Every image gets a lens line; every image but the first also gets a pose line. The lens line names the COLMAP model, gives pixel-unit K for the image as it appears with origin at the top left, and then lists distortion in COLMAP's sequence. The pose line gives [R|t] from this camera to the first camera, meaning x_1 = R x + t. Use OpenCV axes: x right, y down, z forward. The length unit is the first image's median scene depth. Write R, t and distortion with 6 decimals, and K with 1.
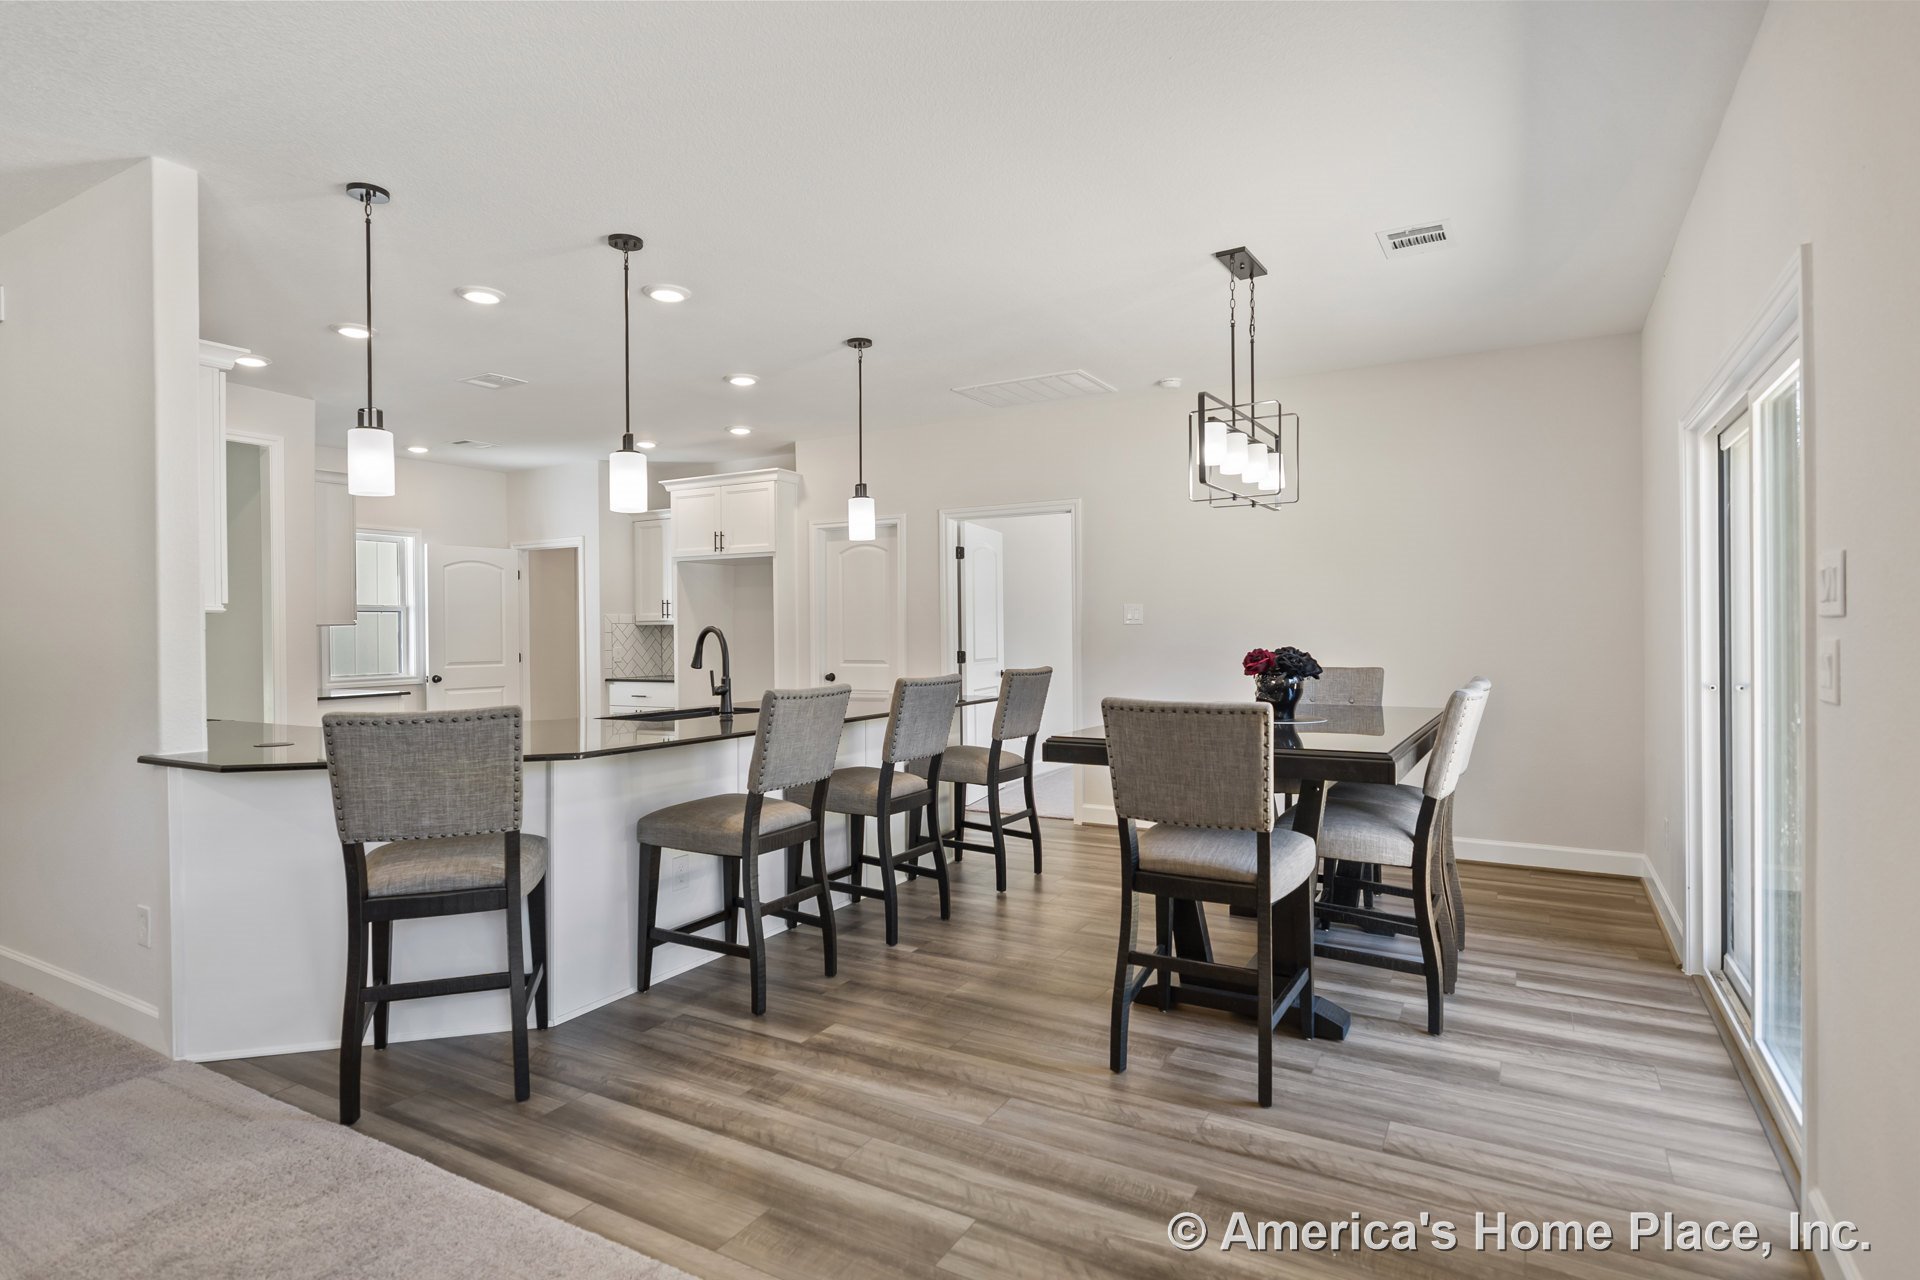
lens RADIAL K [[999.1, 0, 959.2], [0, 999.1, 635.4], [0, 0, 1]] dist [-0.005385, -0.000266]
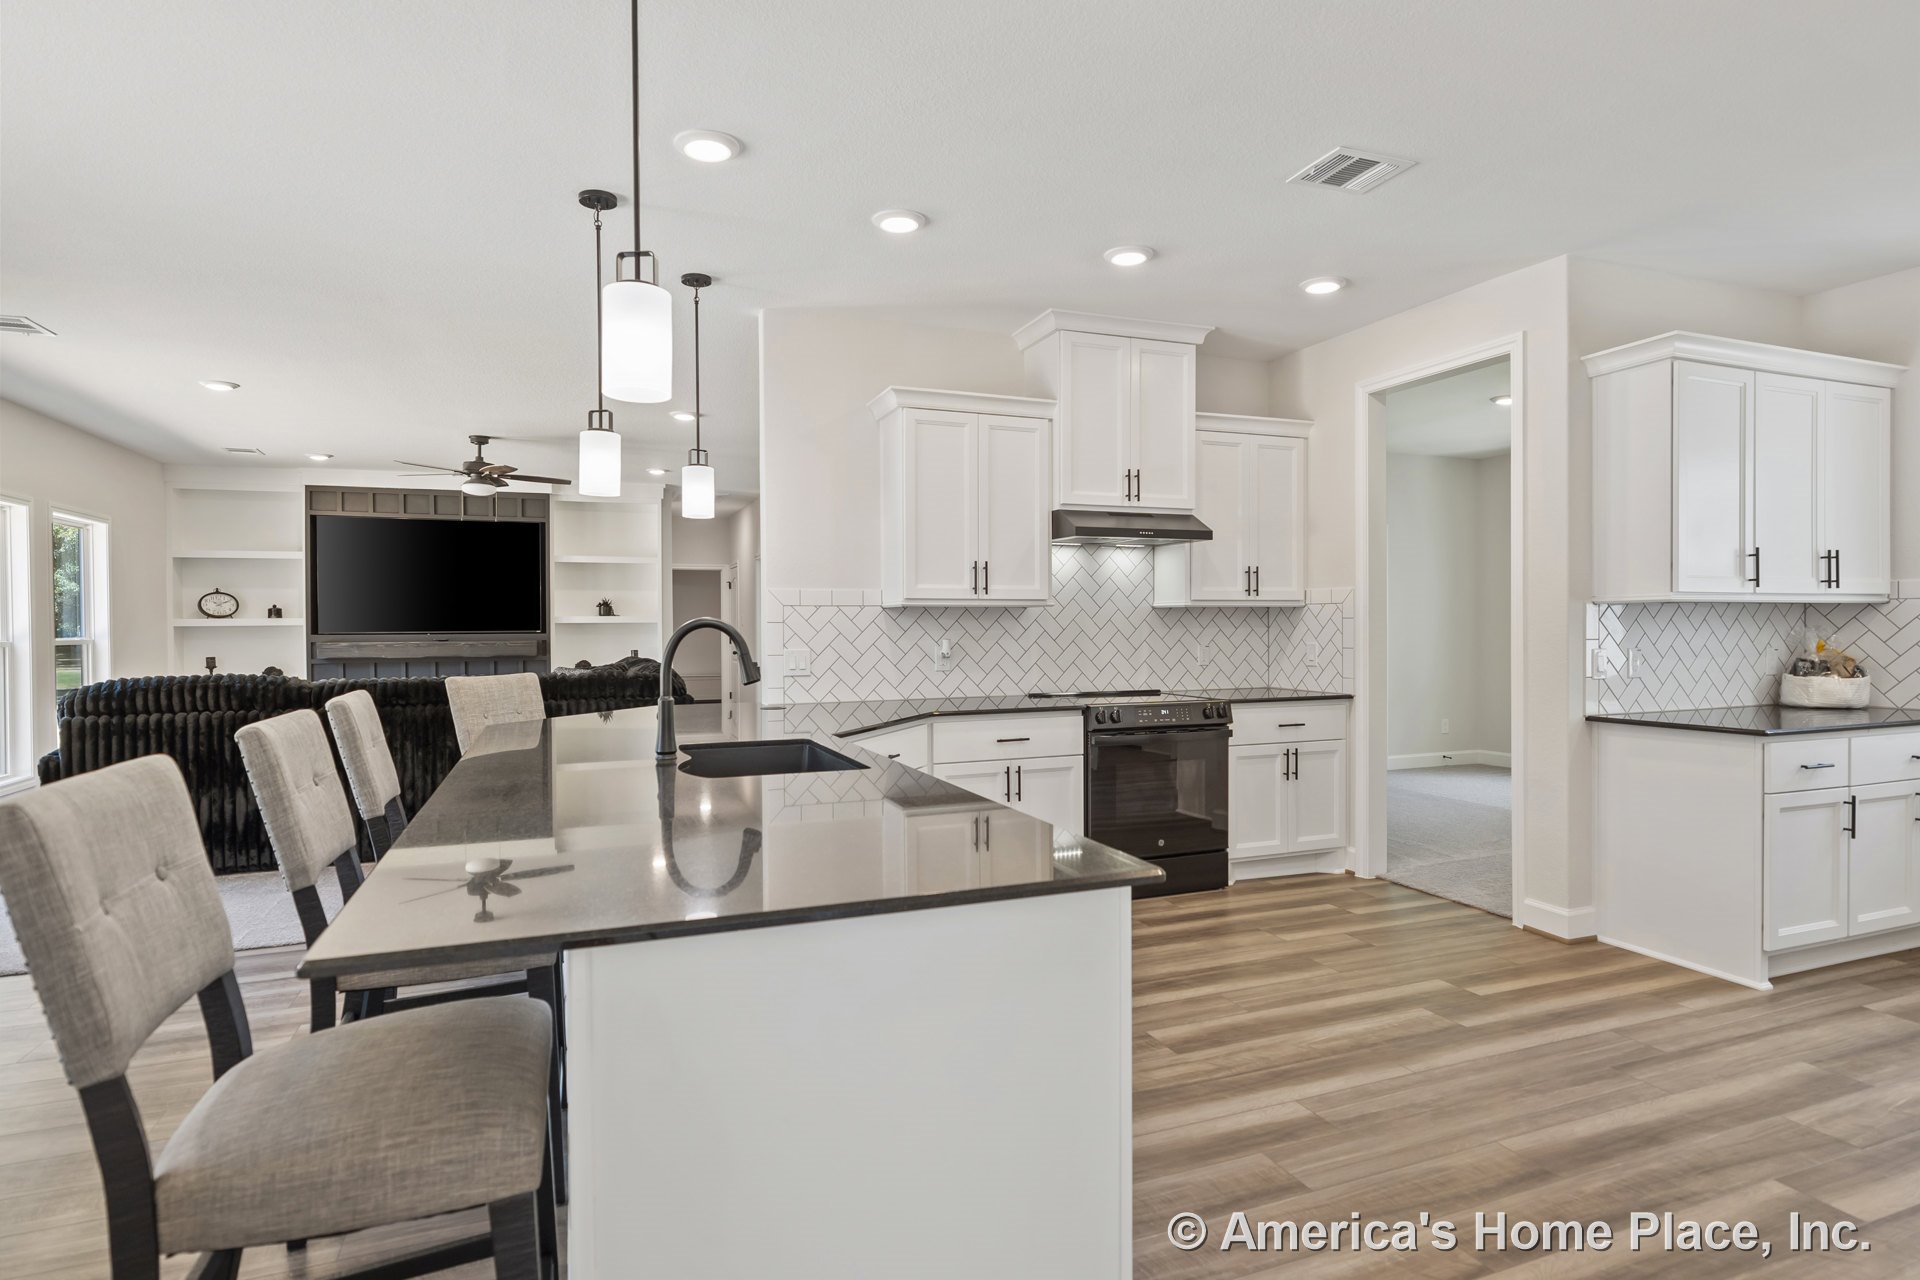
lens RADIAL K [[999.1, 0, 956.0], [0, 999.1, 635.8], [0, 0, 1]] dist [-0.005385, -0.000266]
pose [[-0.630022, 0.021612, -0.776277, 0.124718], [0.008778, 0.999747, 0.020710, -0.007128], [0.776528, 0.006233, -0.630052, 1.304622]]
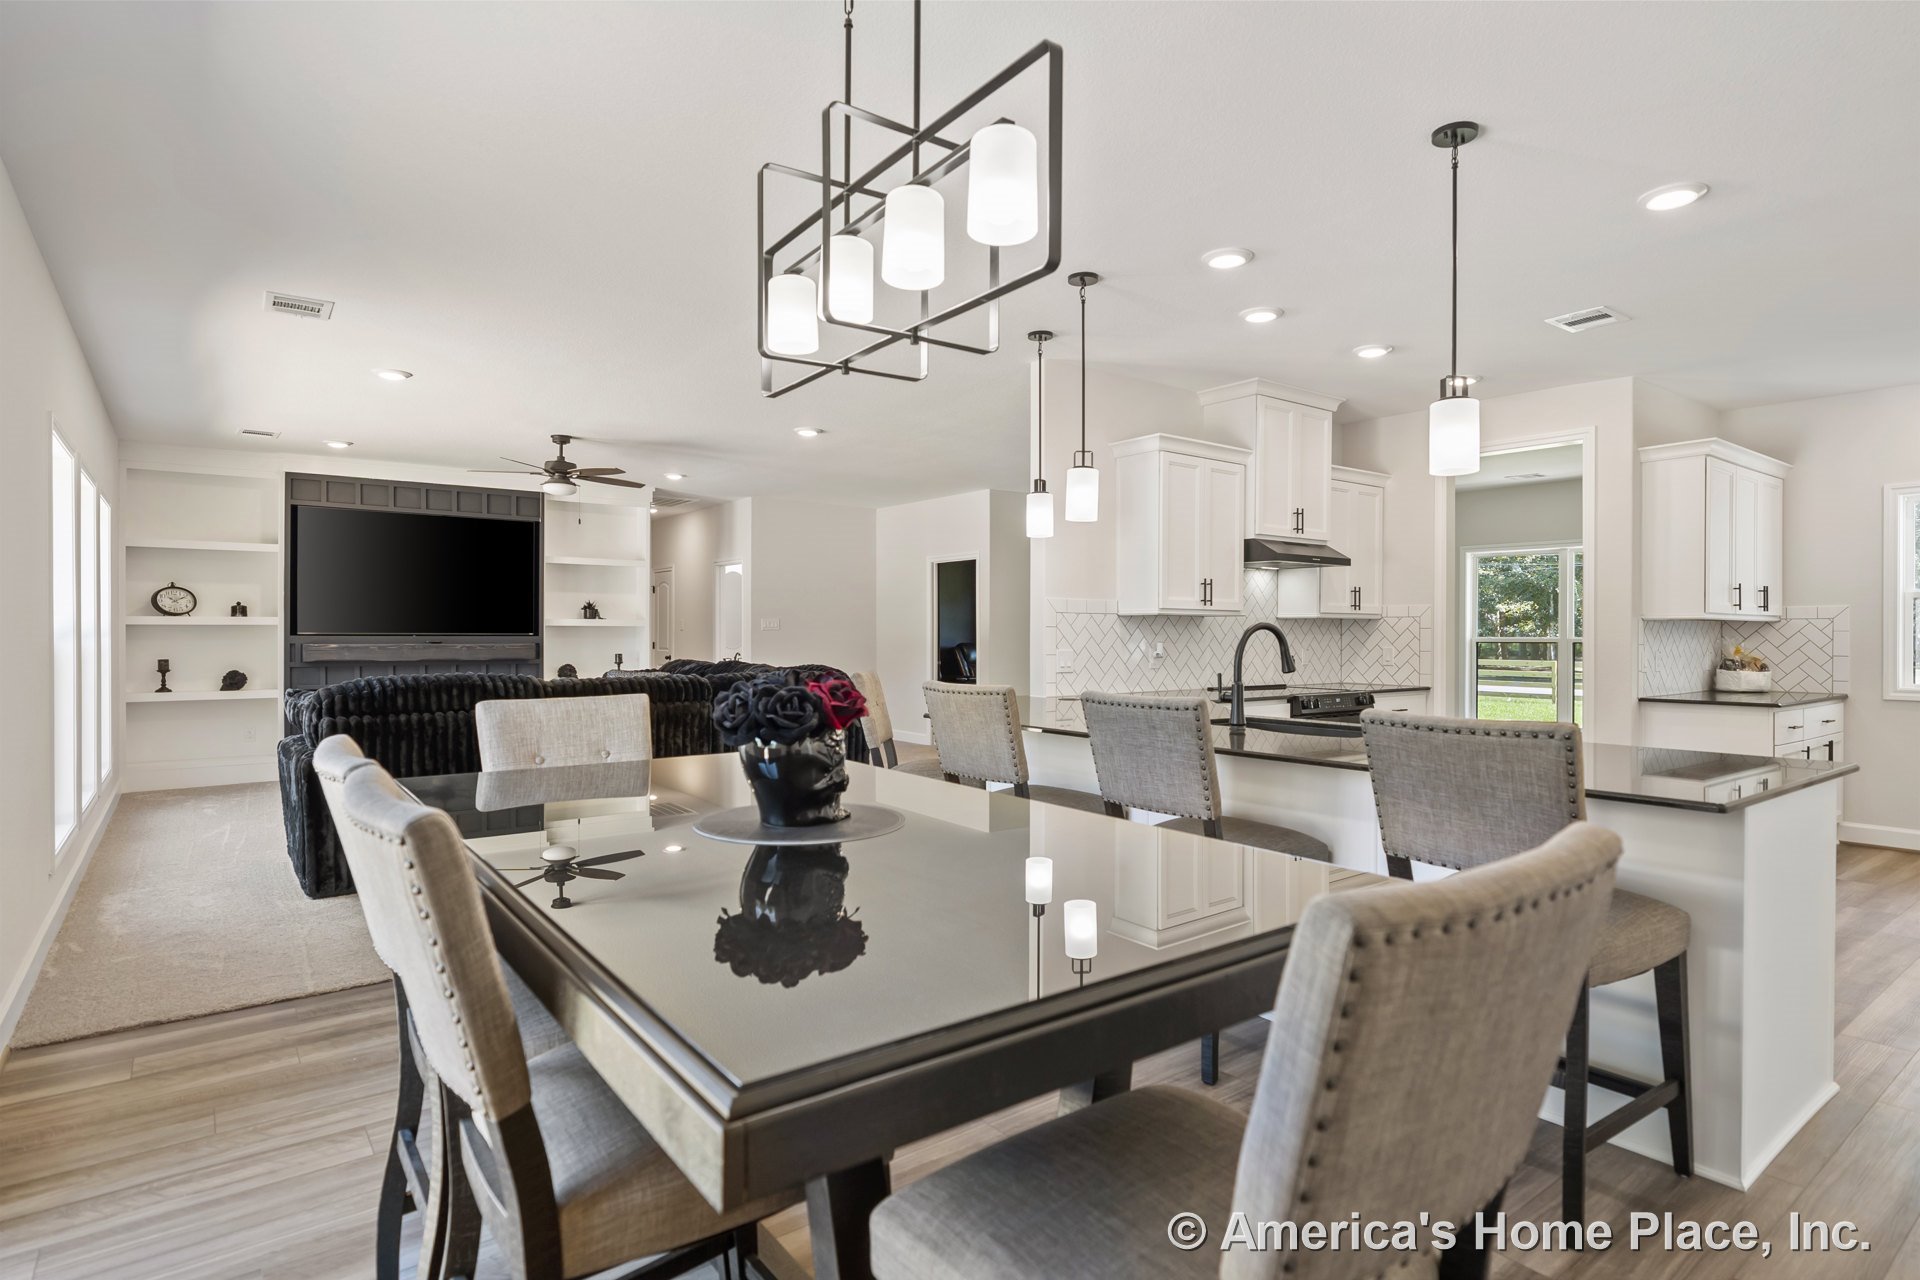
lens RADIAL K [[999.1, 0, 956.8], [0, 999.1, 635.9], [0, 0, 1]] dist [-0.005385, -0.000266]
pose [[-0.392960, 0.010260, -0.919498, 0.532498], [-0.003143, 0.999917, 0.012501, -0.005067], [0.919550, 0.007802, -0.392896, 0.936647]]
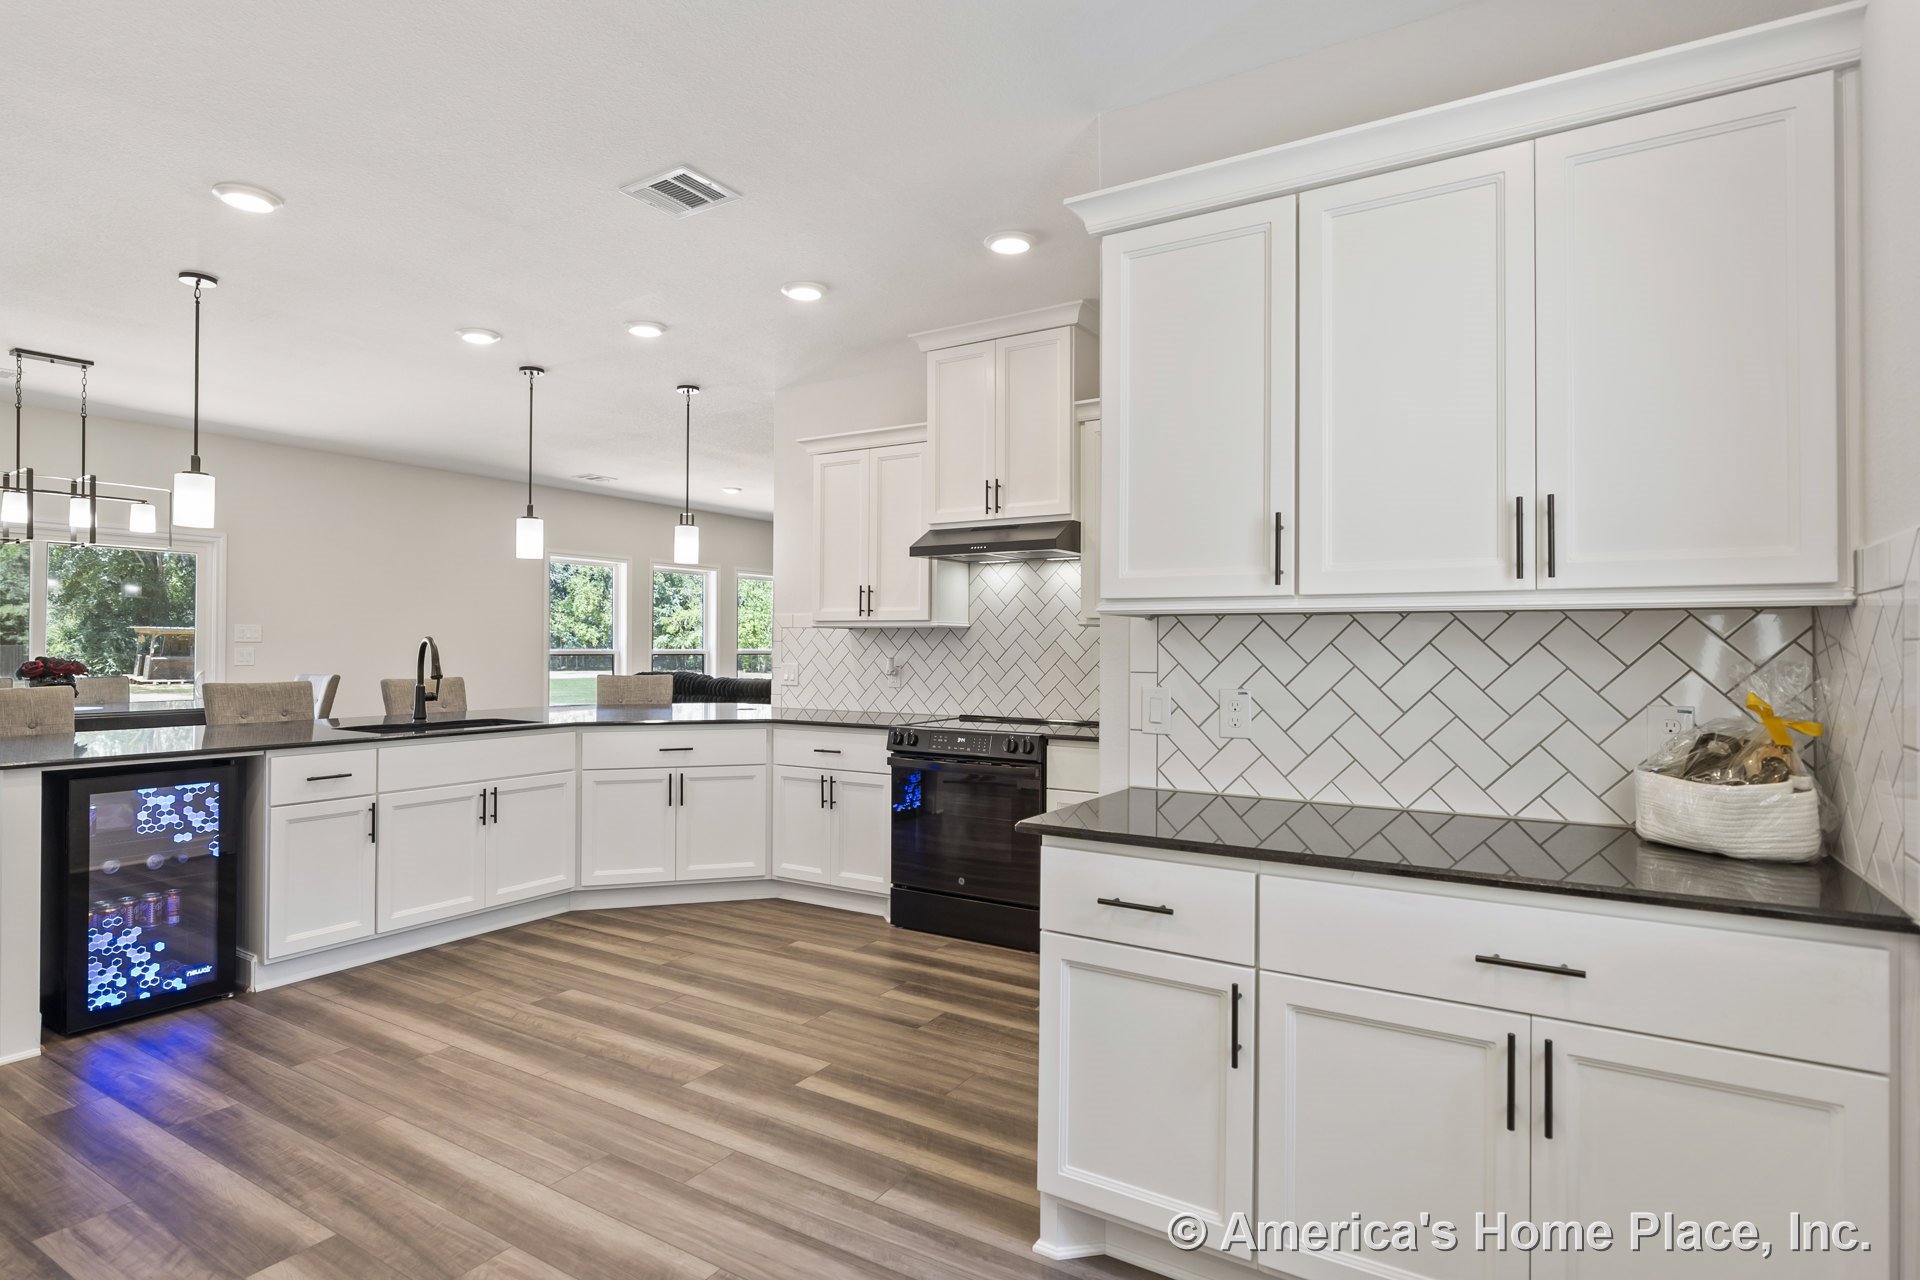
lens RADIAL K [[999.1, 0, 960.1], [0, 999.1, 635.5], [0, 0, 1]] dist [-0.005385, -0.000266]
pose [[-0.999347, 0.004093, 0.035897, -0.709040], [0.003832, 0.999966, -0.007343, 0.000588], [-0.035926, -0.007201, -0.999329, 1.713533]]
